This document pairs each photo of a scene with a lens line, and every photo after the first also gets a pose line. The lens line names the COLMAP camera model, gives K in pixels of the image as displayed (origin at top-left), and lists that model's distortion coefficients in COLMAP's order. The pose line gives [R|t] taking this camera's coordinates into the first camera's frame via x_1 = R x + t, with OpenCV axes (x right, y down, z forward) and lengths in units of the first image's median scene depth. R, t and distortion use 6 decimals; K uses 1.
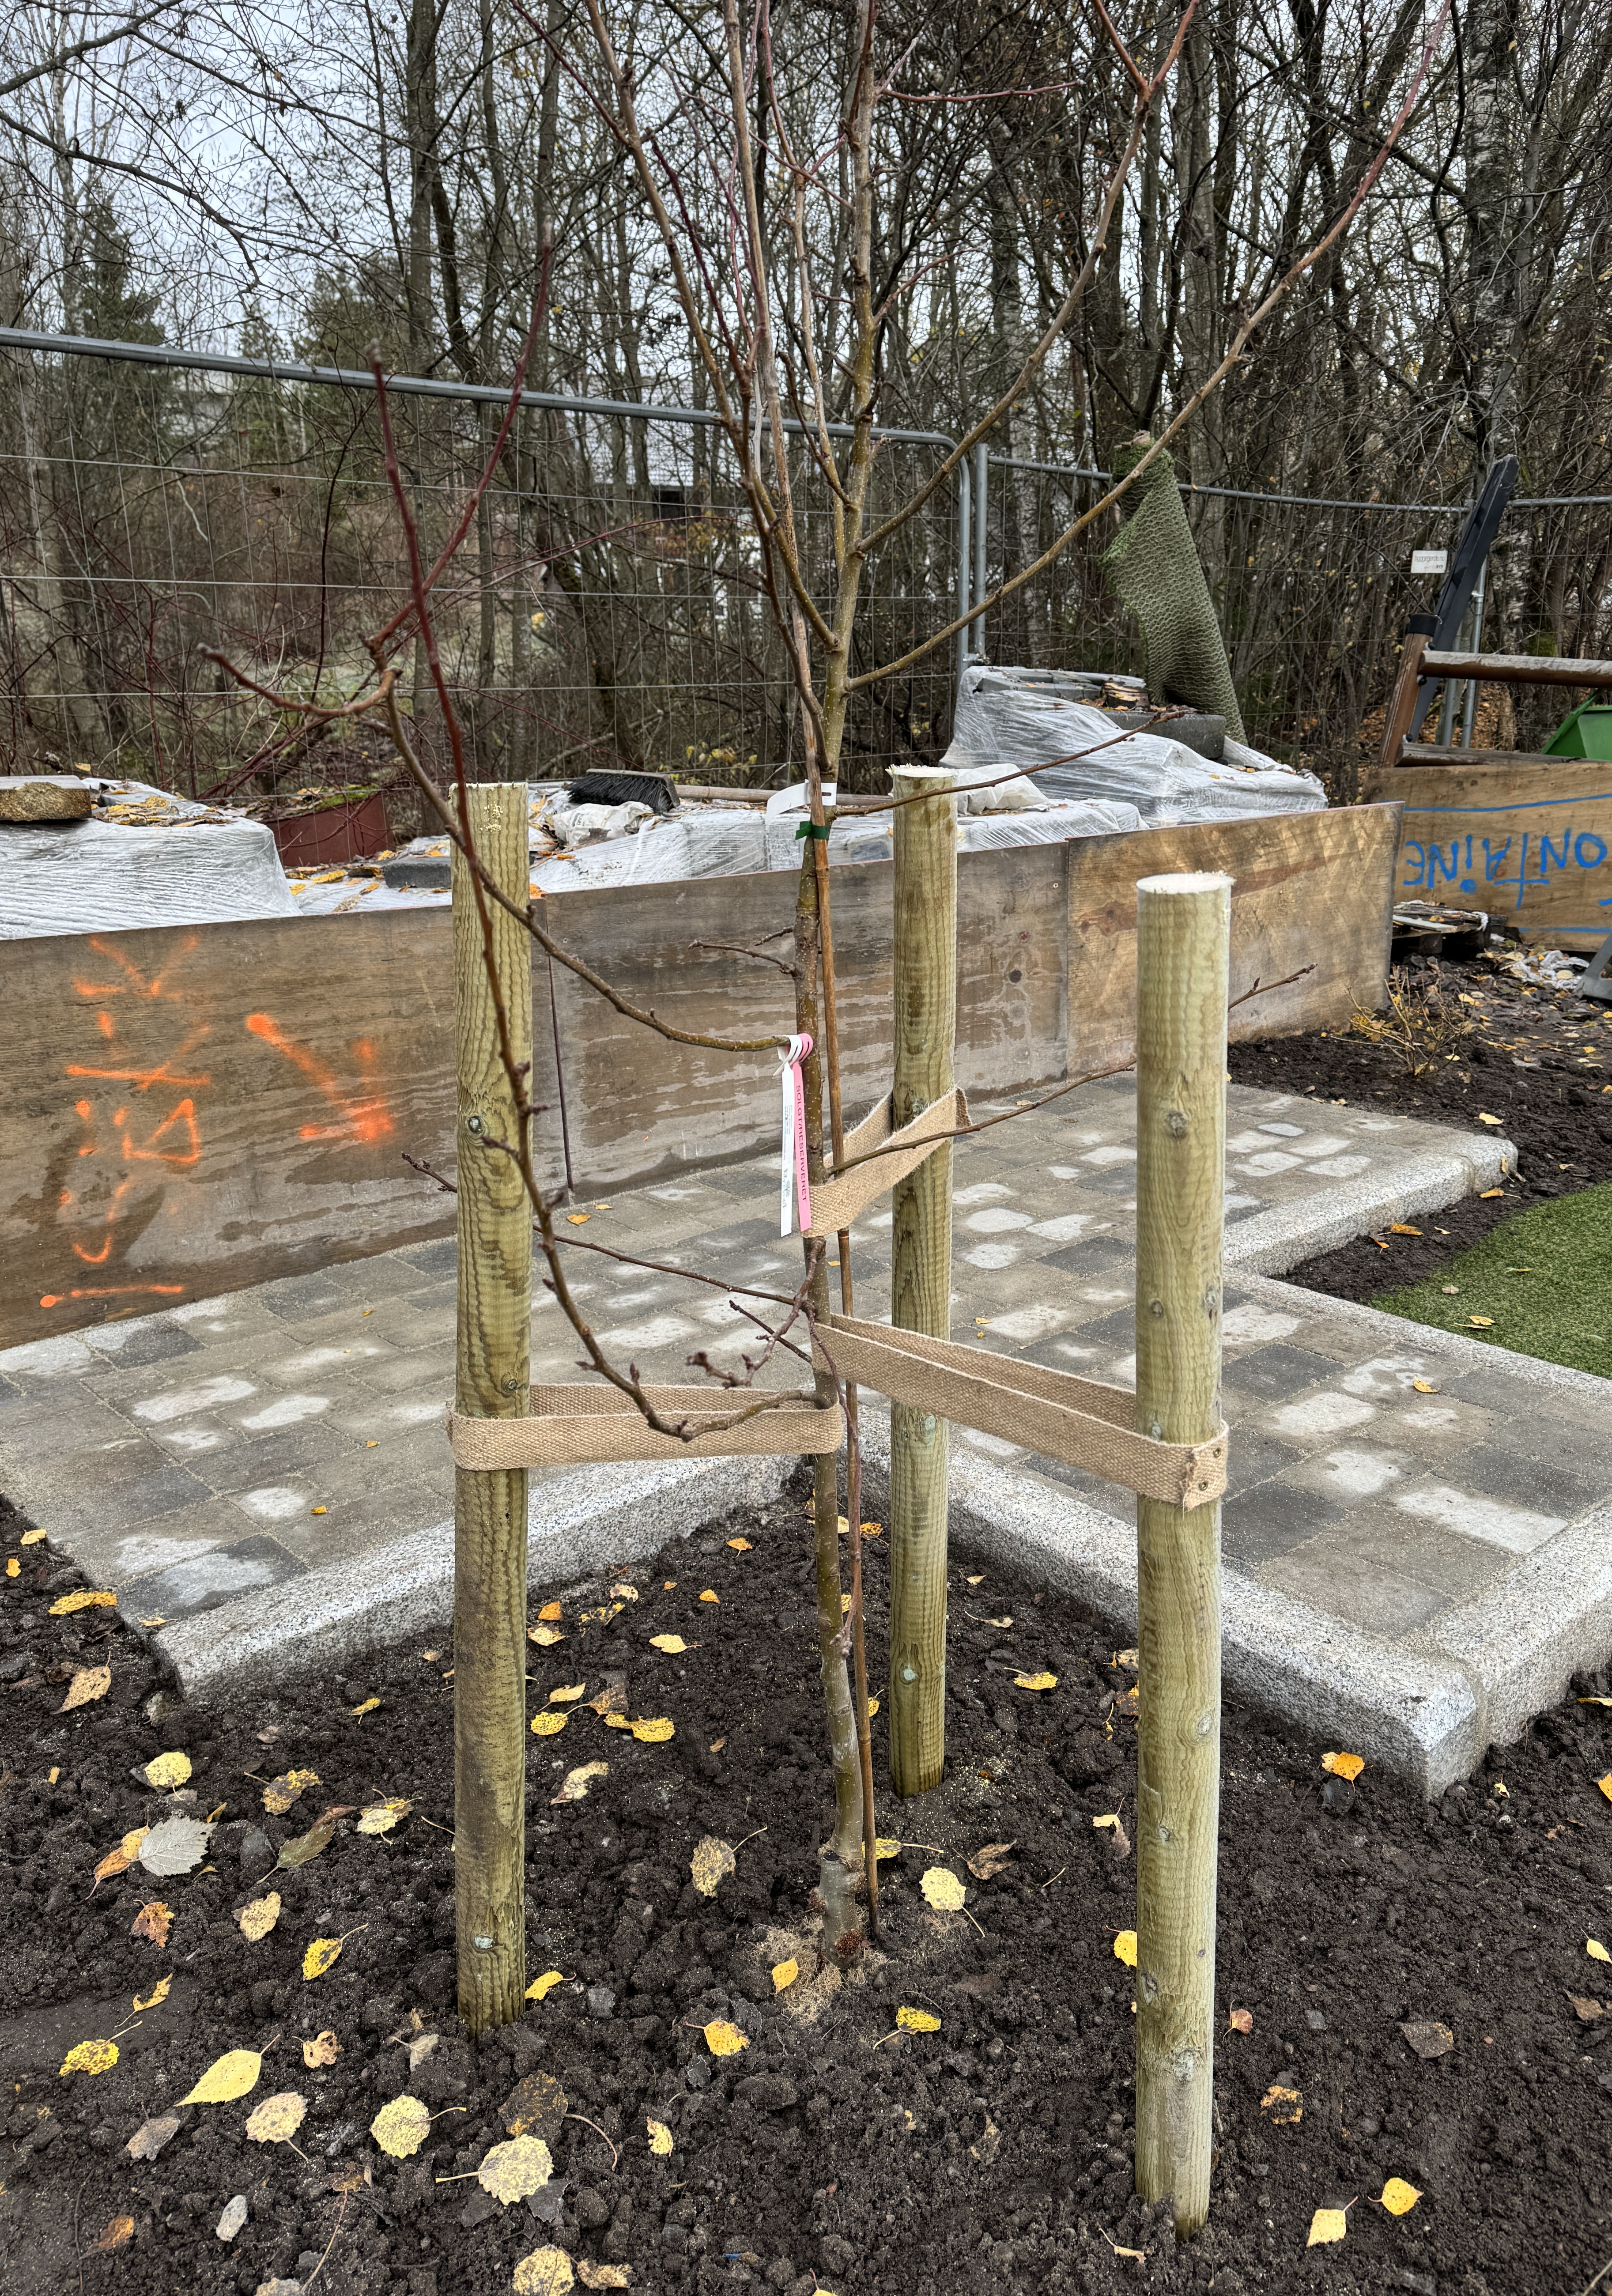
lens RADIAL K [[1753.5, 0, 916.1], [0, 1753.5, 1099.3], [0, 0, 1]] dist [0.051137, -0.052367]
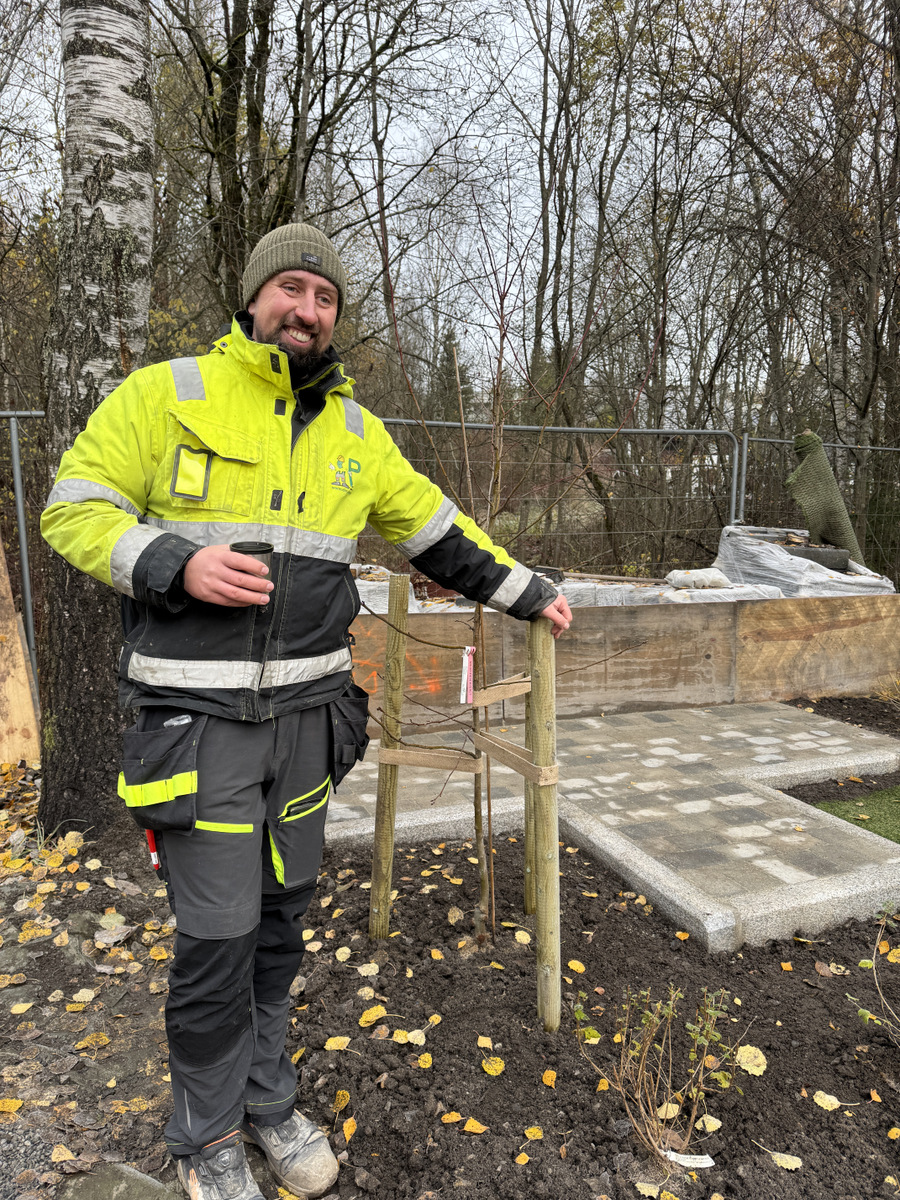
lens RADIAL K [[832.2, 0, 455.0], [0, 832.2, 611.3], [0, 0, 1]] dist [0.073735, -0.081025]
pose [[0.923208, 0.056673, -0.380099, 0.227694], [-0.103401, 0.989224, -0.103653, 0.029714], [0.370129, 0.134995, 0.919120, -0.237478]]
